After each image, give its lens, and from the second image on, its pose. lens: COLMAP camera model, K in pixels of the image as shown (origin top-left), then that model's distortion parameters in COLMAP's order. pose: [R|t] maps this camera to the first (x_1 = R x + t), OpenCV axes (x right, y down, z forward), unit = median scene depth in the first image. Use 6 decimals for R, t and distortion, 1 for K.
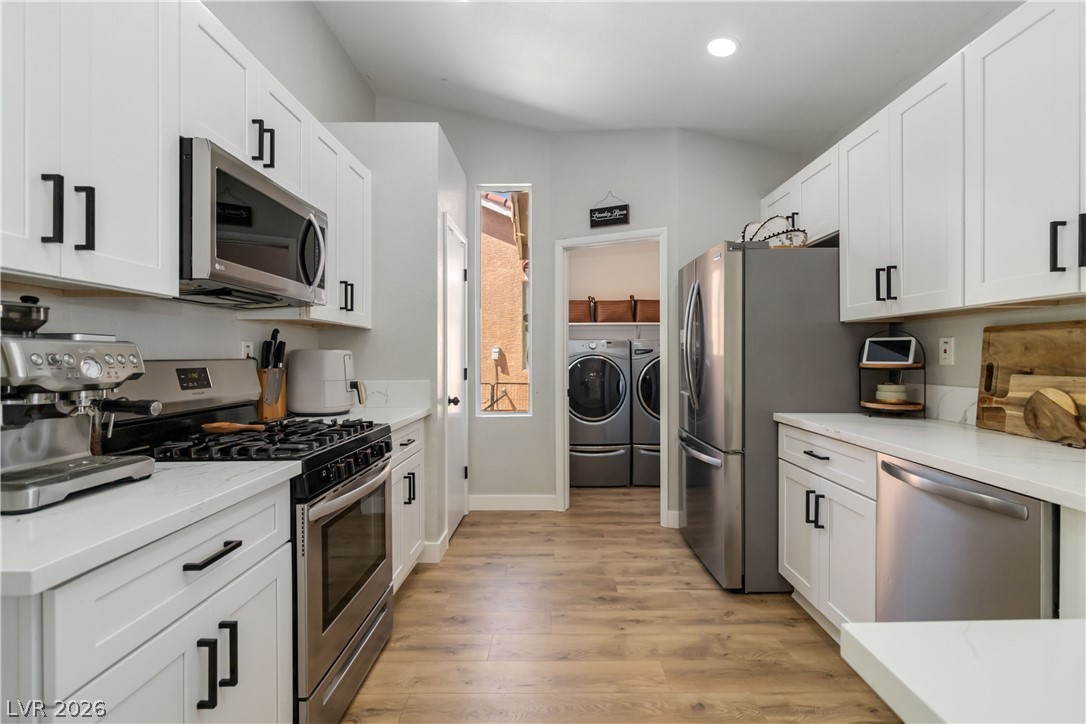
lens RADIAL K [[507.8, 0, 555.4], [0, 507.8, 358.2], [0, 0, 1]] dist [-0.000720, 0.000545]
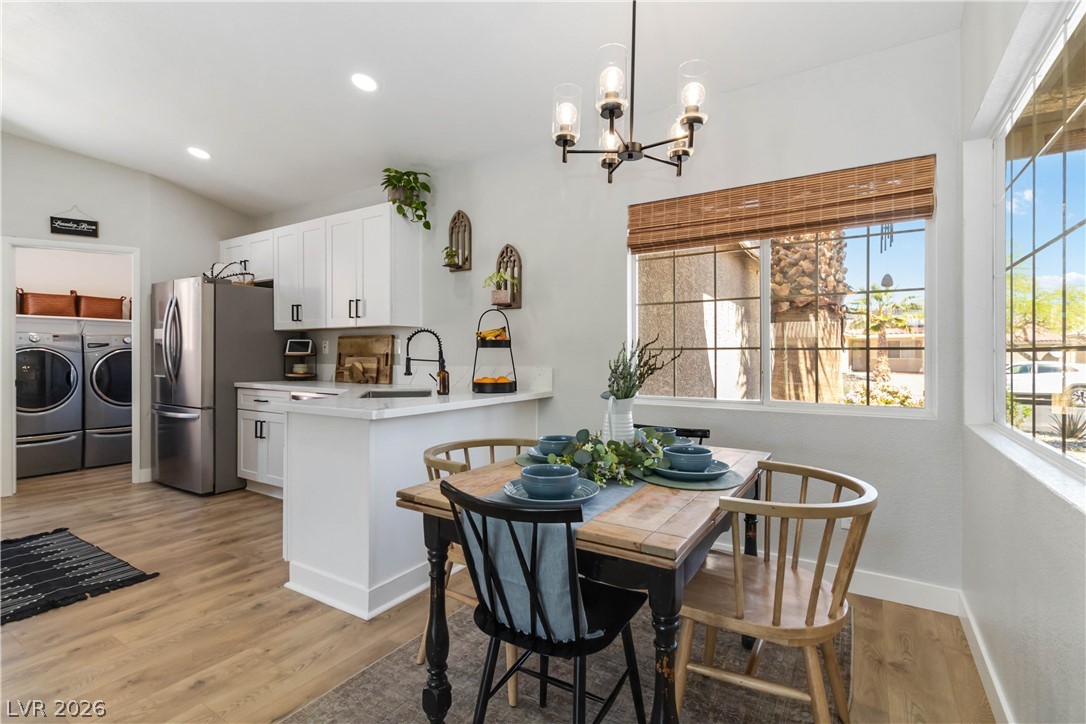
lens RADIAL K [[503.1, 0, 553.9], [0, 503.1, 355.8], [0, 0, 1]] dist [0.000820, 0.000316]
pose [[0.529986, 0.001365, 0.848005, -0.441359], [0.000521, 0.999998, -0.001935, 0.024326], [-0.848006, 0.001468, 0.529984, -0.816057]]
